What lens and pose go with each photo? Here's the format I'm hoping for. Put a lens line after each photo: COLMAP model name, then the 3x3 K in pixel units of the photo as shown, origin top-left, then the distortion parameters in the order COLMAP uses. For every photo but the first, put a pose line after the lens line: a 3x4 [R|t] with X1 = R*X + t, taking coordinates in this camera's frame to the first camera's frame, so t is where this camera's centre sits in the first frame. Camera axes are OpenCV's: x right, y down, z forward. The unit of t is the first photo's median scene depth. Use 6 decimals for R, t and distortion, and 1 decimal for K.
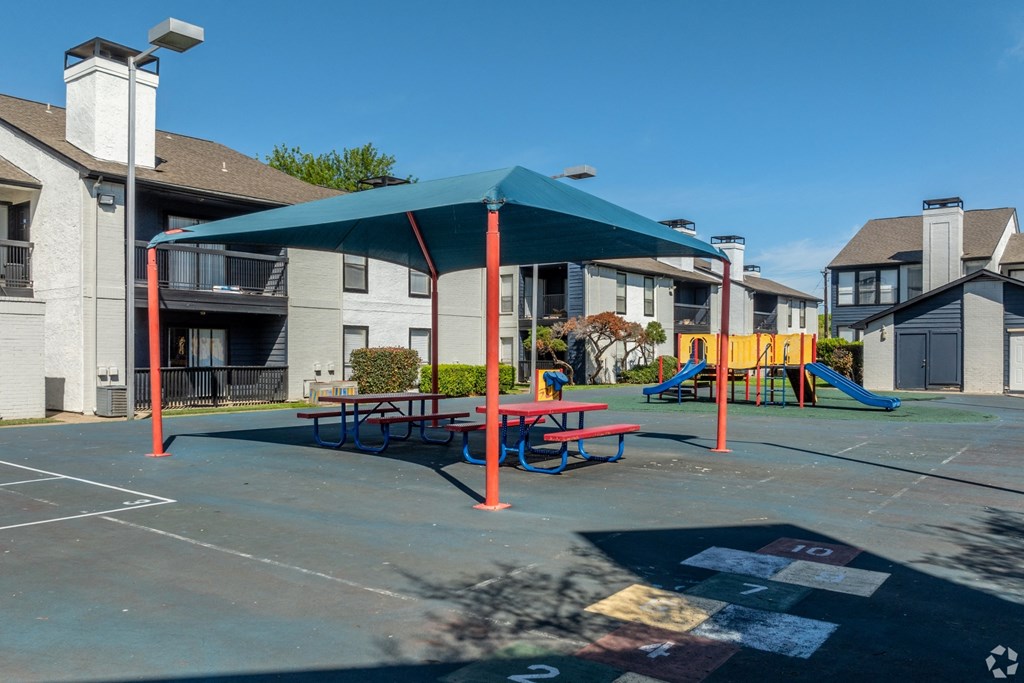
lens RADIAL K [[799.6, 0, 509.9], [0, 799.6, 344.0], [0, 0, 1]] dist [-0.017799, -0.008741]
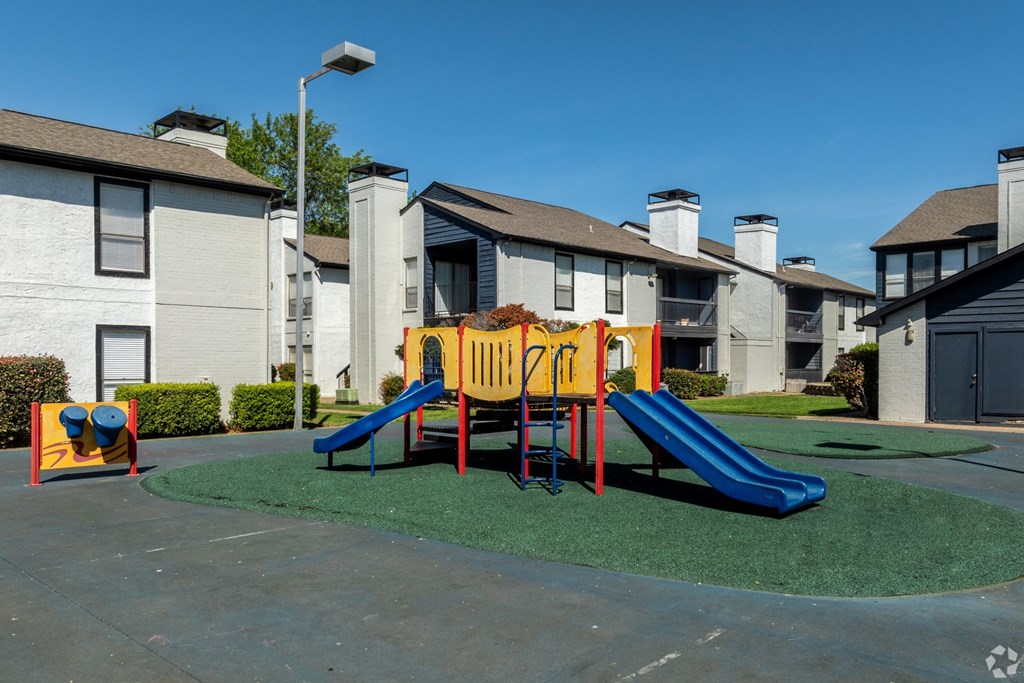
lens RADIAL K [[799.6, 0, 542.2], [0, 799.6, 363.5], [0, 0, 1]] dist [-0.017799, -0.008741]
pose [[0.997006, -0.001668, -0.077301, 0.163295], [0.002720, 0.999905, 0.013508, 0.001402], [0.077271, -0.013678, 0.996916, 0.250593]]
